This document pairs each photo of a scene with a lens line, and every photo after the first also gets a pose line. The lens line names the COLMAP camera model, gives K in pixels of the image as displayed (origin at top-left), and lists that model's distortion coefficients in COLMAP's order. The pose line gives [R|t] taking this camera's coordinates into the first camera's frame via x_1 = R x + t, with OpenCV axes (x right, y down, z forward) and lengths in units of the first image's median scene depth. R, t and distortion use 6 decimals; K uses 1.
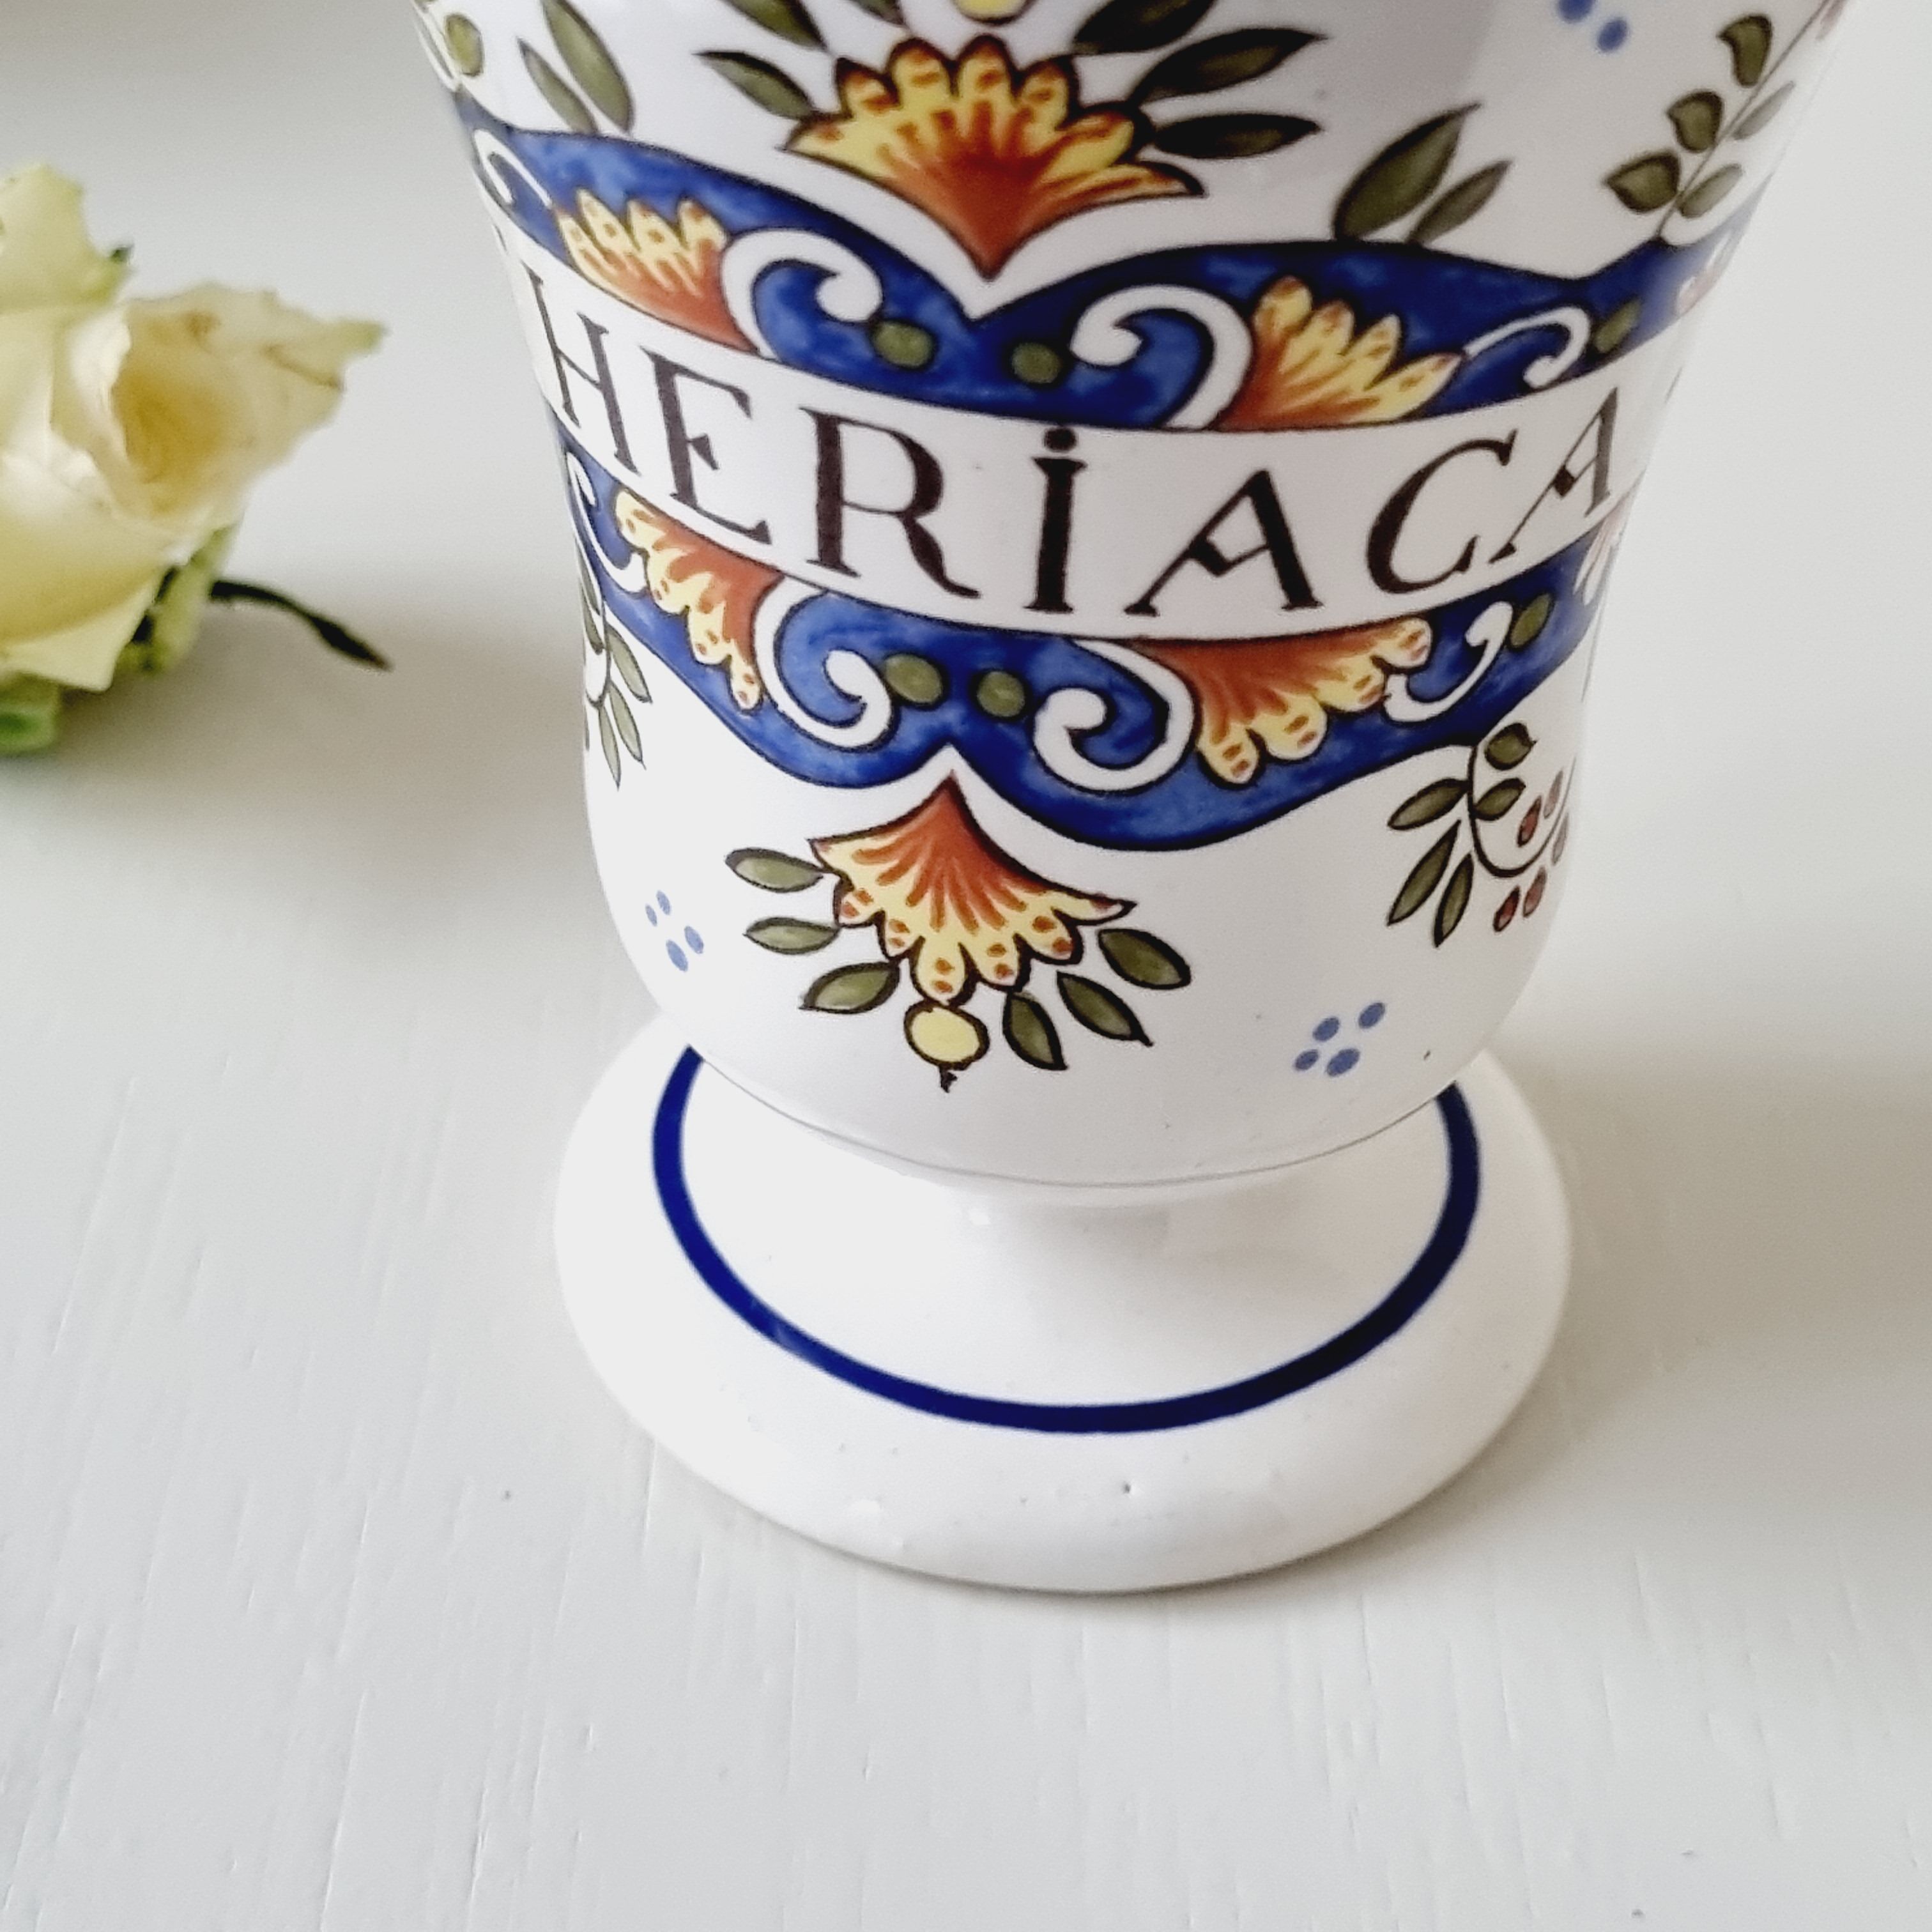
lens RADIAL K [[4156.5, 0, 1023.7], [0, 4156.5, 976.8], [0, 0, 1]] dist [0.002648, 0.000000]
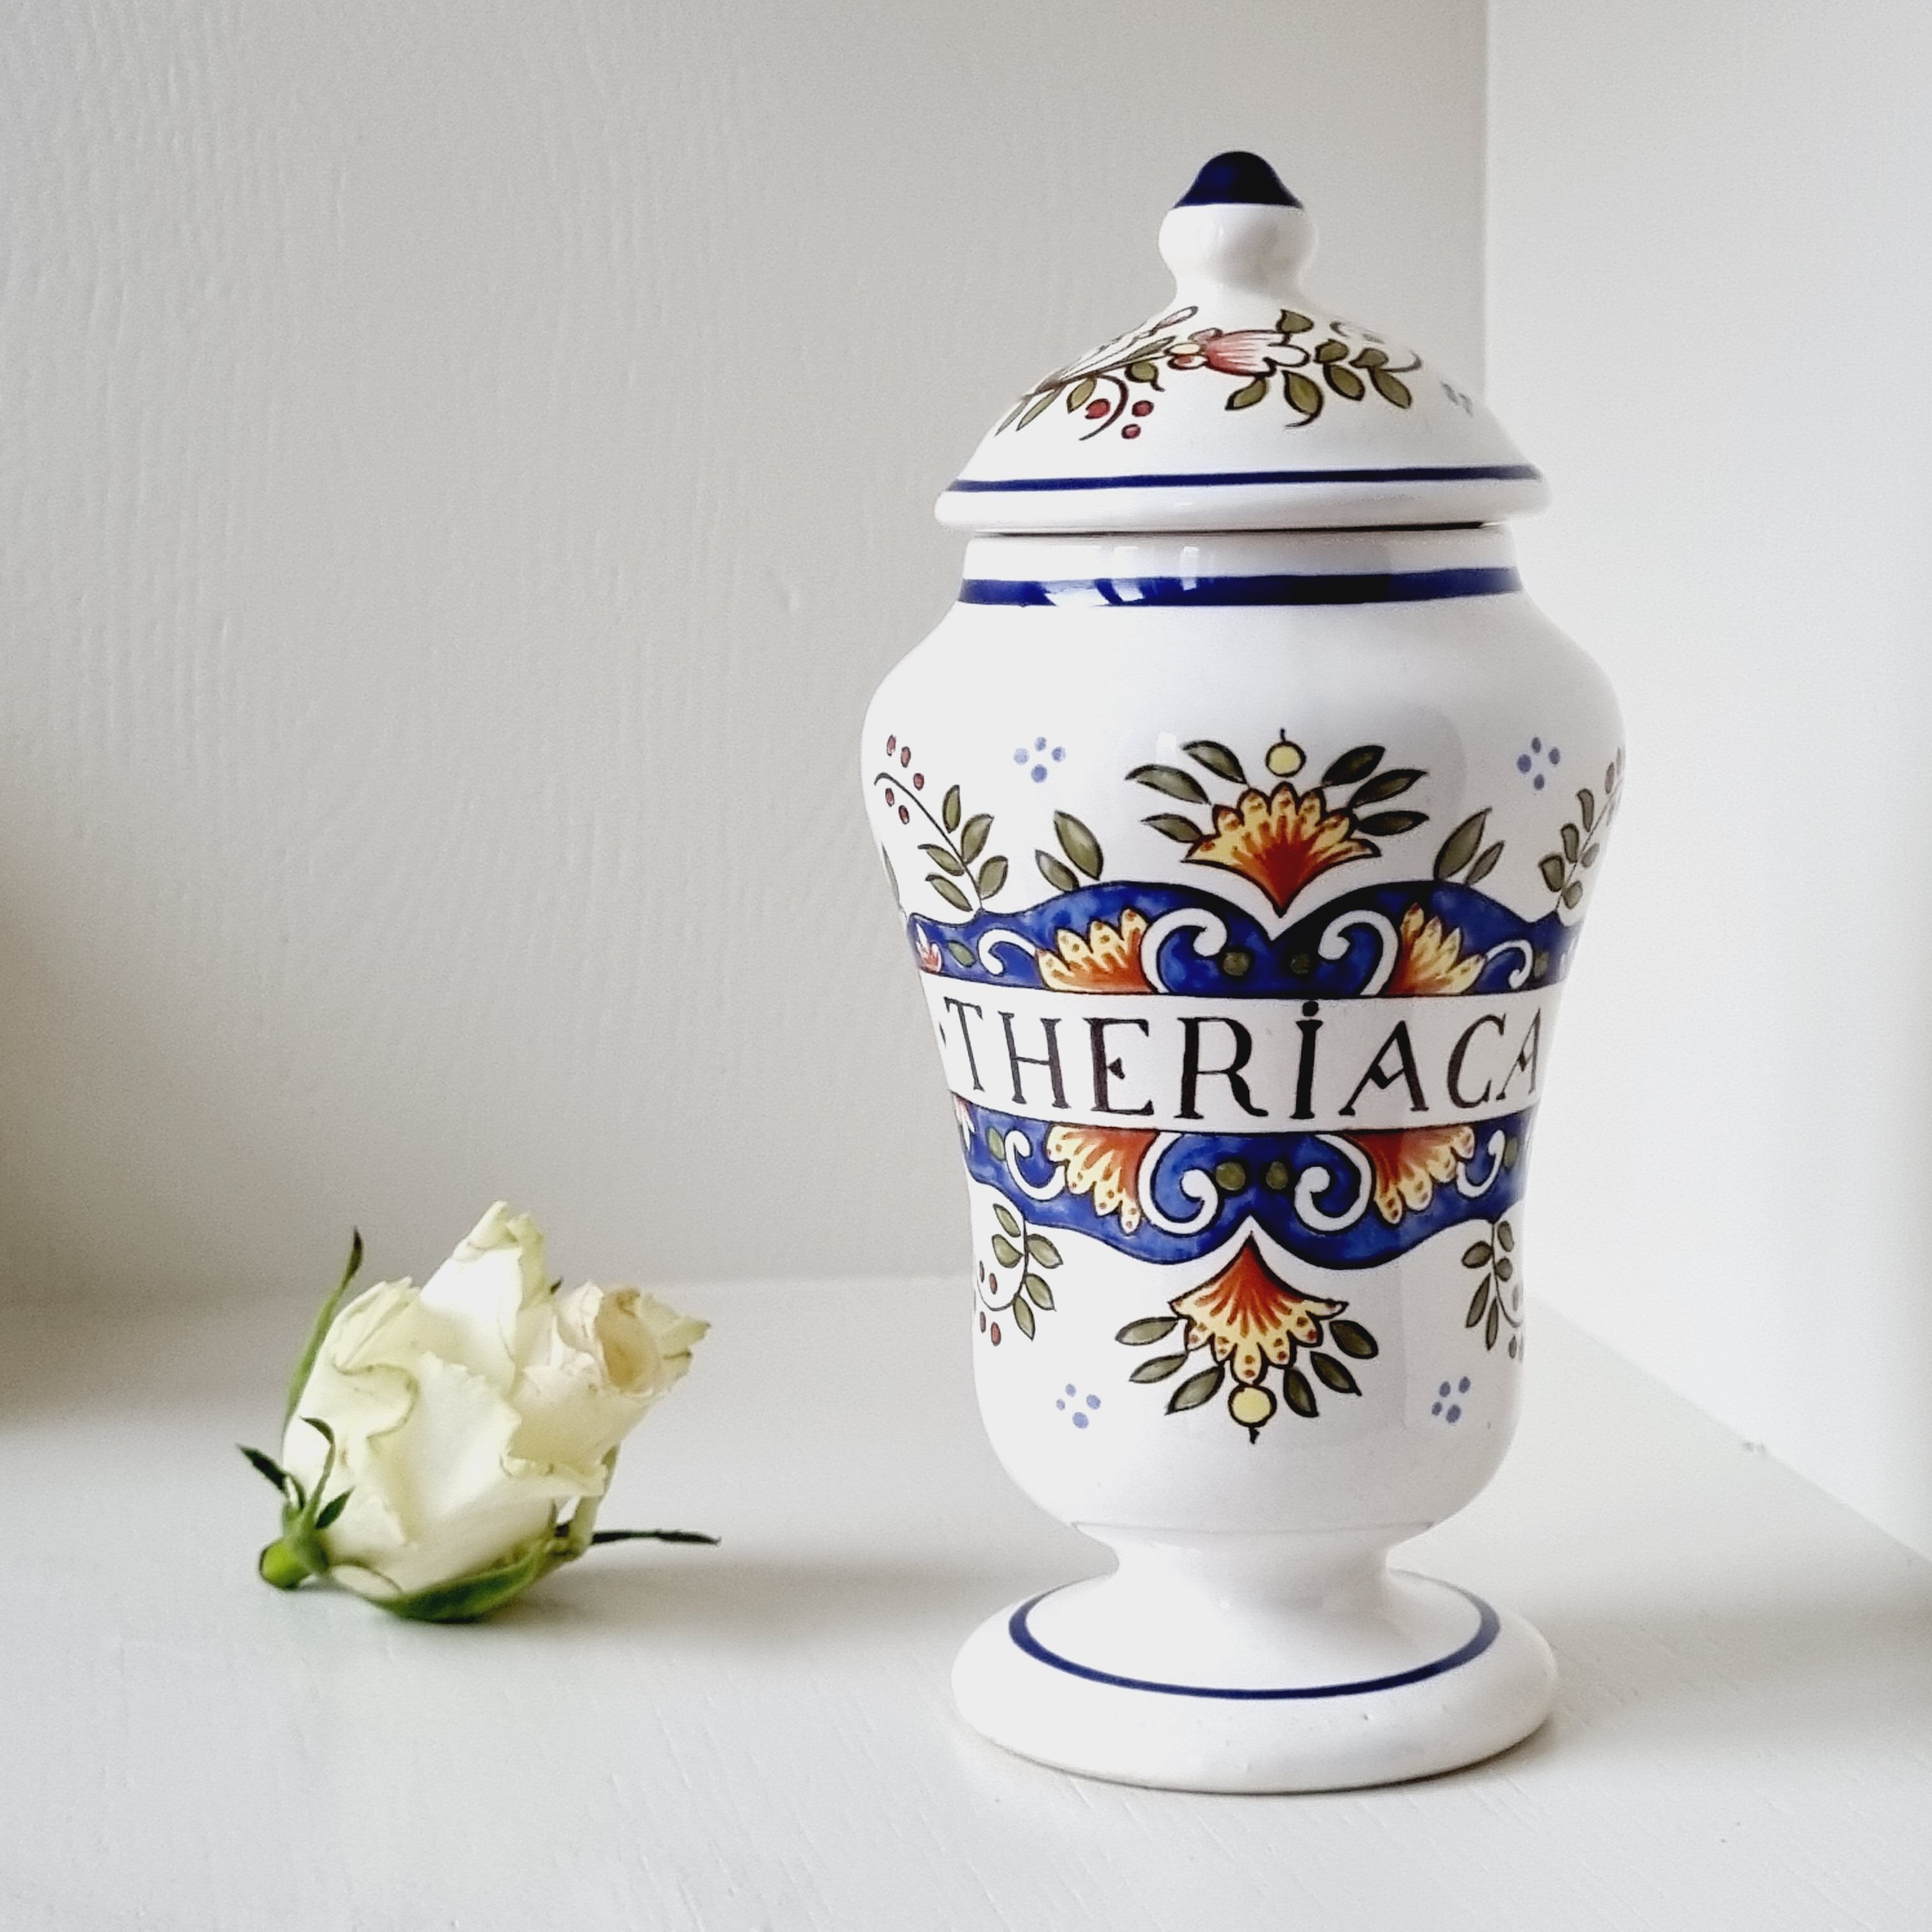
lens RADIAL K [[4156.5, 0, 953.9], [0, 4156.5, 958.9], [0, 0, 1]] dist [0.002648, 0.000000]
pose [[0.976610, -0.076940, 0.200780, -0.562646], [0.167906, 0.856194, -0.488610, 0.809240], [-0.134313, 0.510894, 0.849086, -0.731364]]
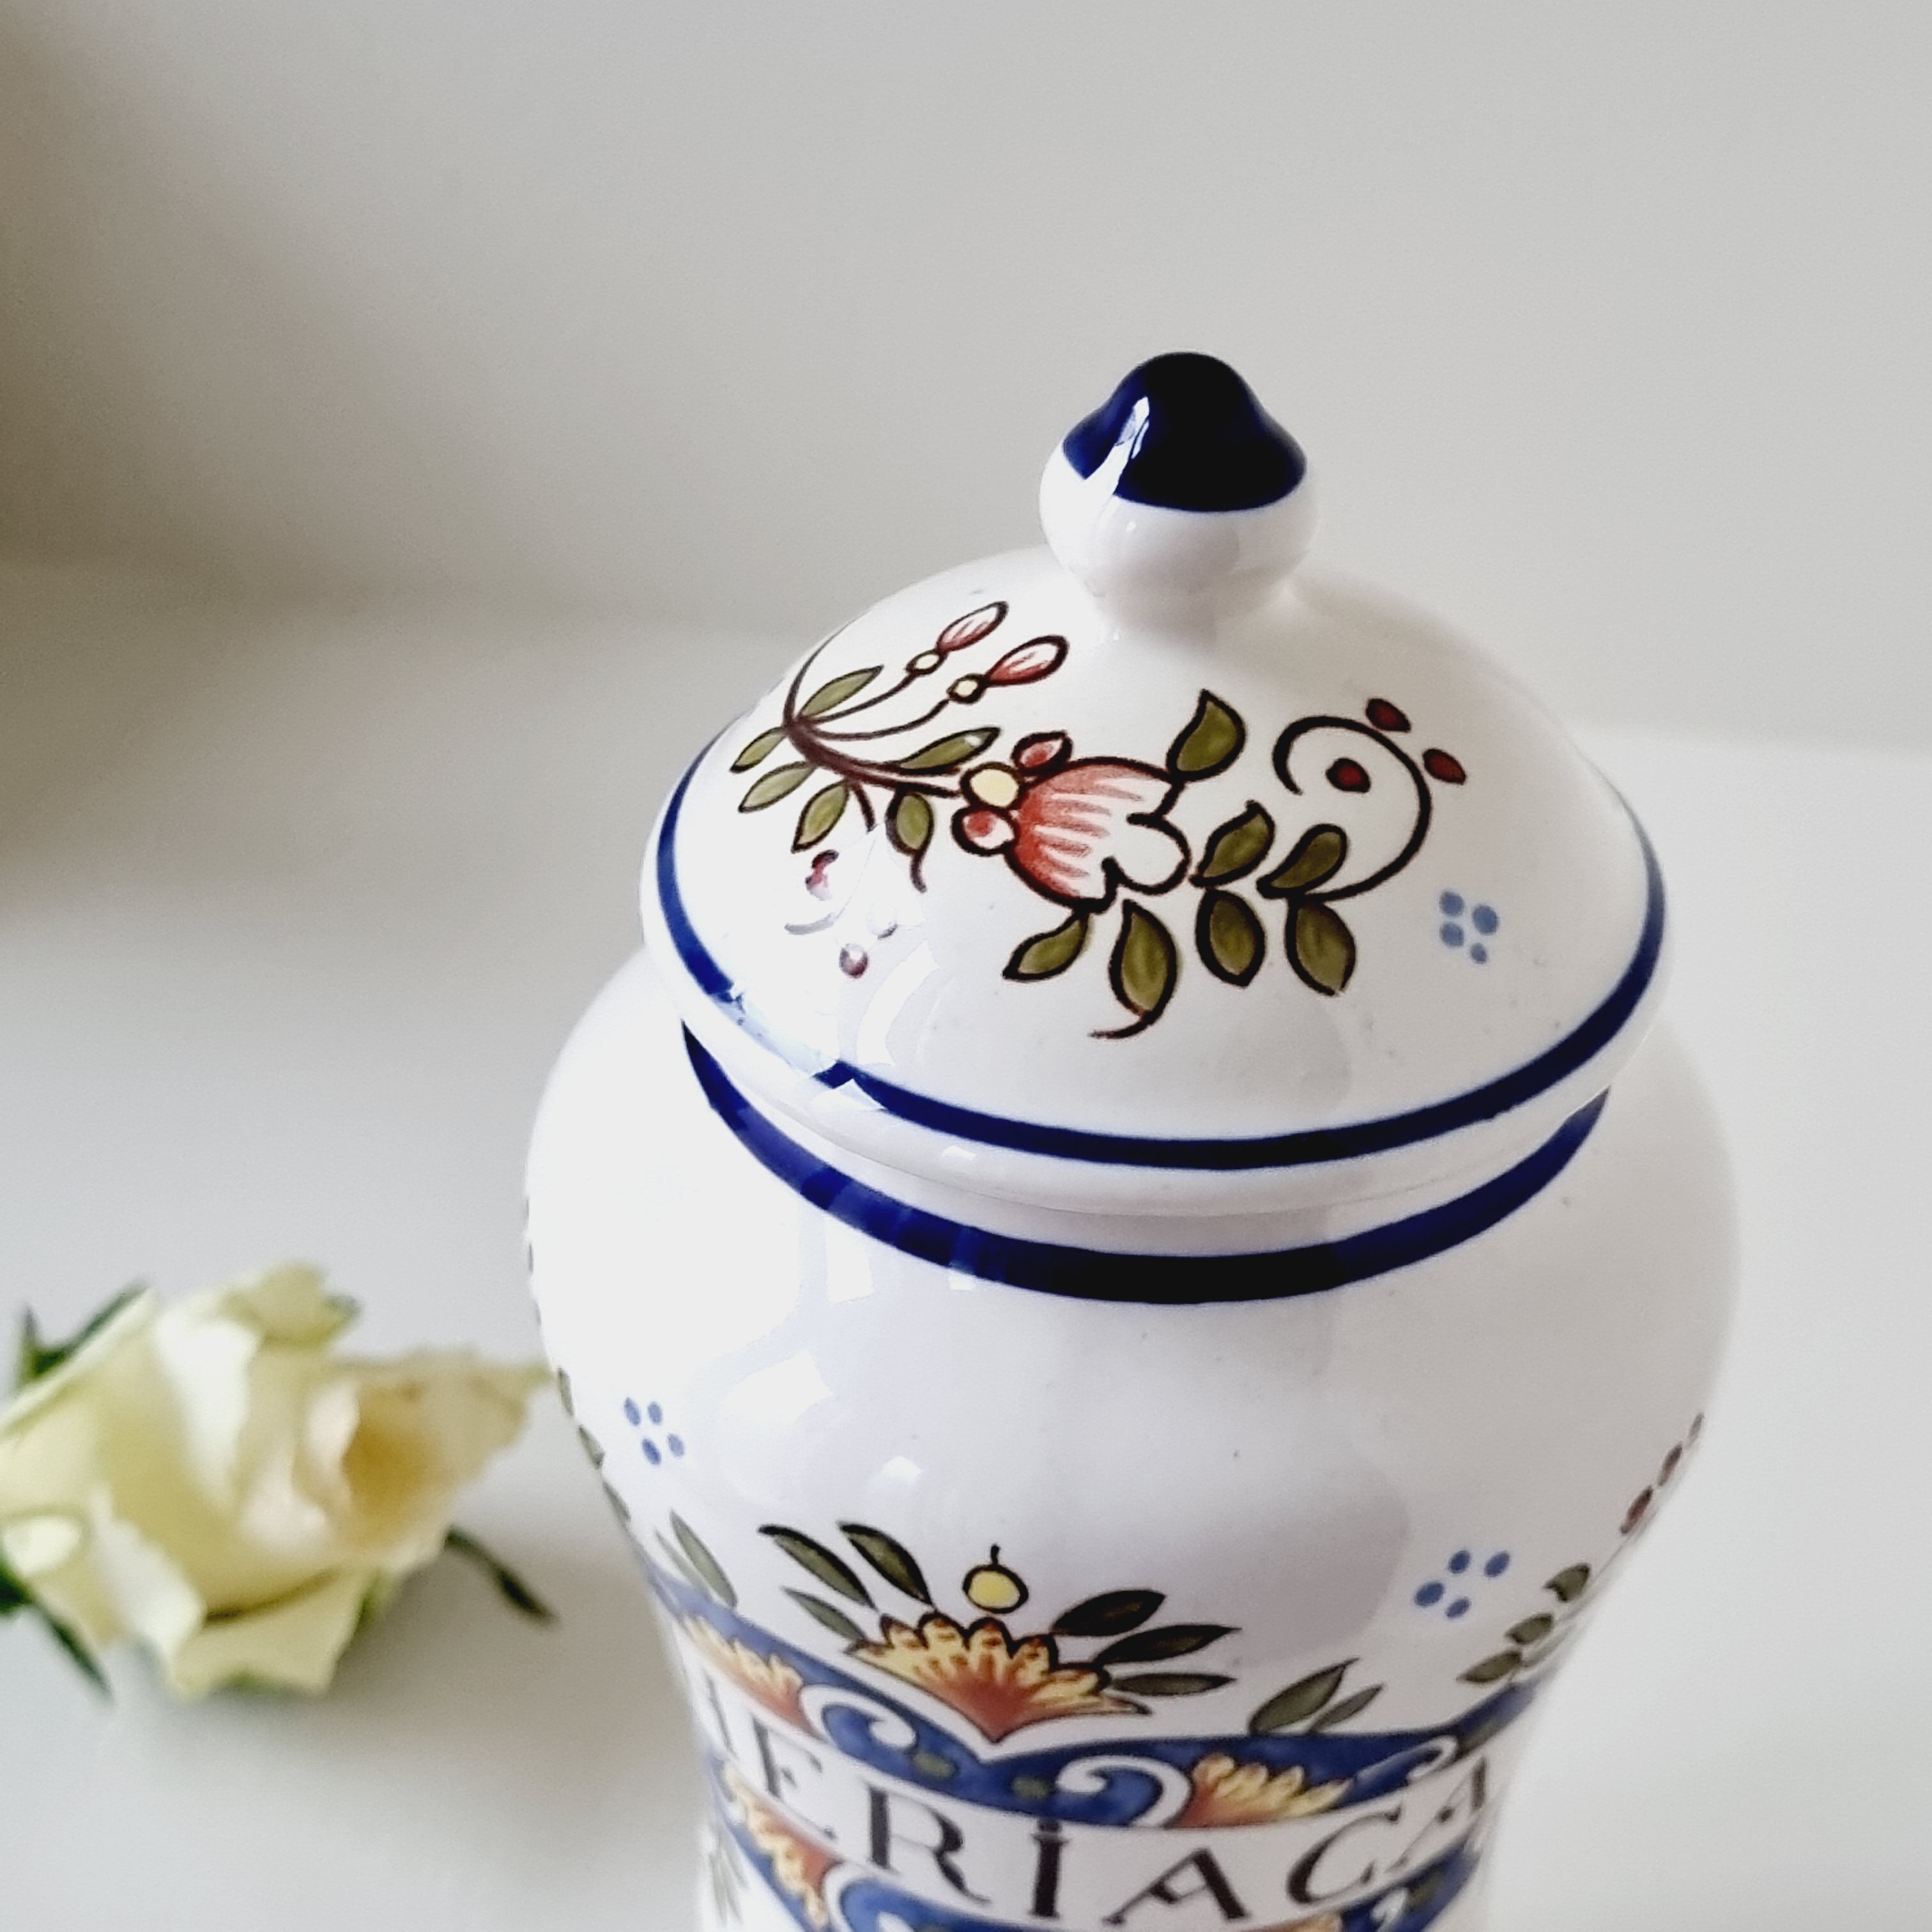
lens RADIAL K [[4156.5, 0, 968.4], [0, 4156.5, 968.2], [0, 0, 1]] dist [0.002648, 0.000000]
pose [[0.997778, 0.033067, -0.057845, 0.048975], [-0.035551, 0.998466, -0.042442, -0.335033], [0.056353, 0.044404, 0.997423, -0.327572]]
